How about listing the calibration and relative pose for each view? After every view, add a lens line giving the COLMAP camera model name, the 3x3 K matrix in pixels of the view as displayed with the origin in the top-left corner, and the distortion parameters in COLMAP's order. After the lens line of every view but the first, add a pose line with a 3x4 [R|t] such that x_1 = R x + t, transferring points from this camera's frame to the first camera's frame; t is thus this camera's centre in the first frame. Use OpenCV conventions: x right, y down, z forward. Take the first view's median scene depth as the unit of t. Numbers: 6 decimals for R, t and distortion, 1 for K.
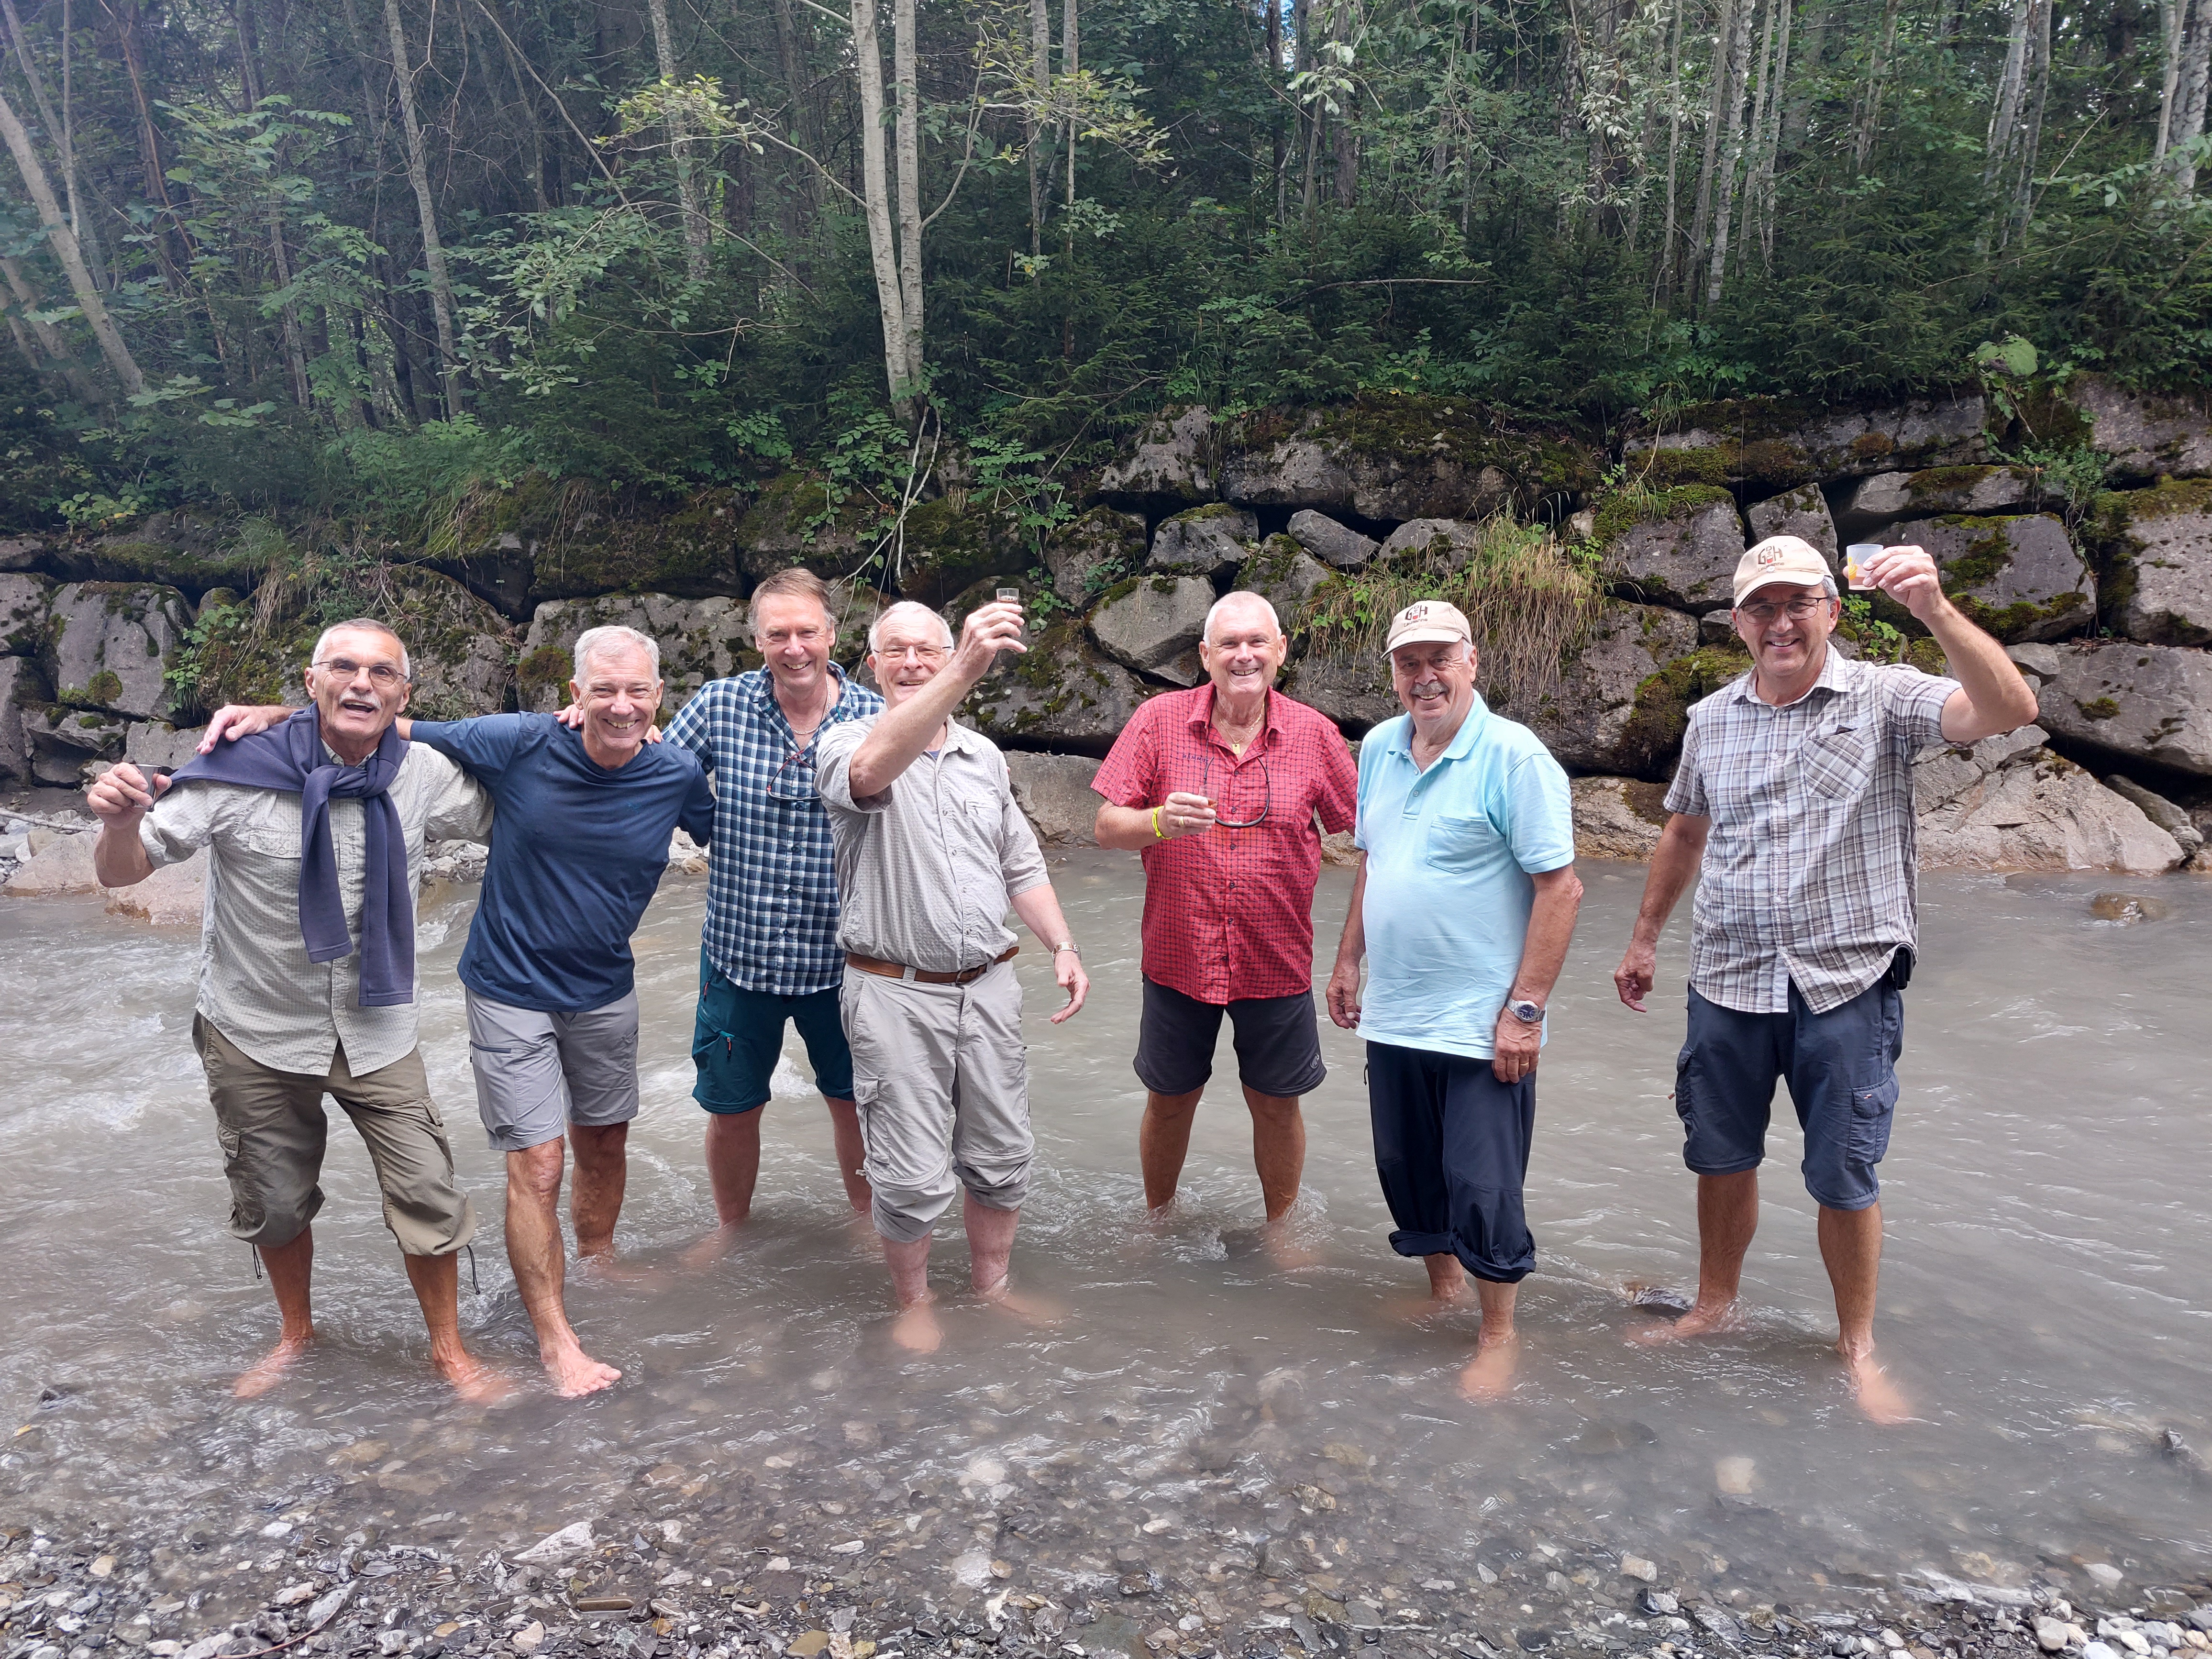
lens RADIAL K [[1539.2, 0, 1129.7], [0, 1539.2, 847.2], [0, 0, 1]] dist [0.079243, -0.104721]
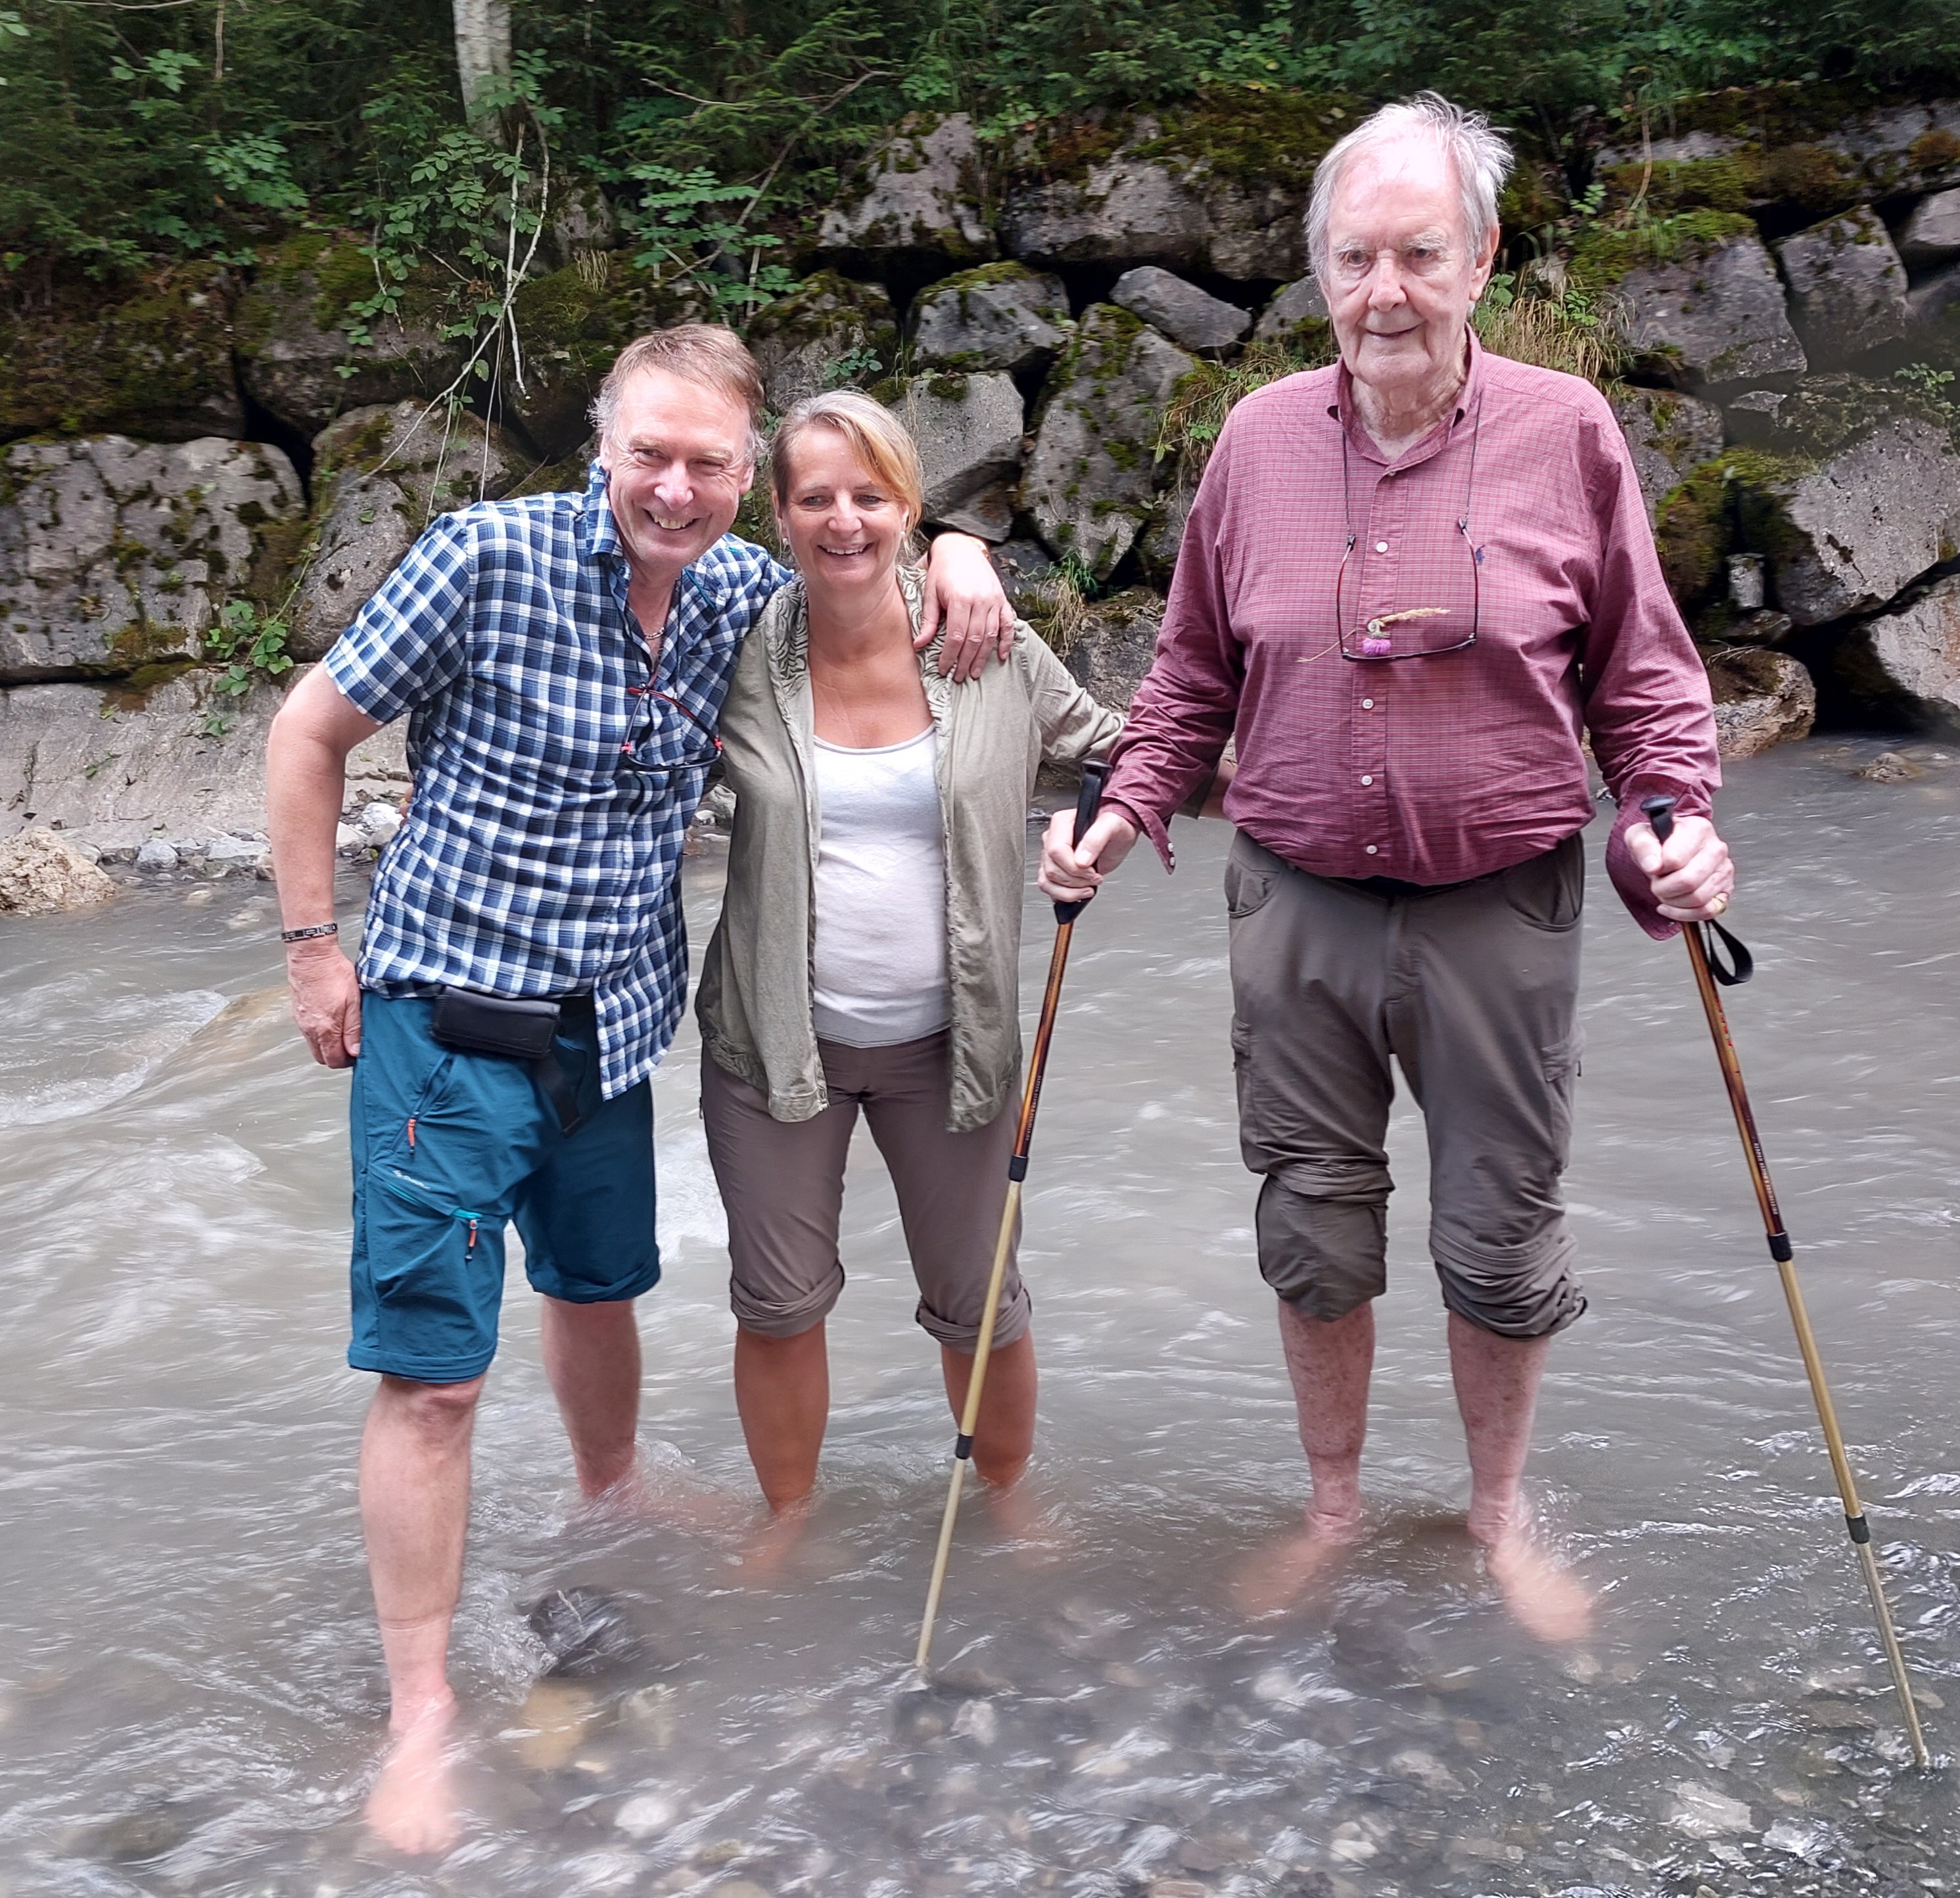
lens RADIAL K [[2152.8, 0, 883.6], [0, 2152.8, 926.2], [0, 0, 1]] dist [0.063607, -0.071438]
pose [[0.981486, -0.077499, 0.175152, -0.180042], [0.069905, 0.996343, 0.049126, 0.010230], [-0.178319, -0.035973, 0.983315, 0.095714]]
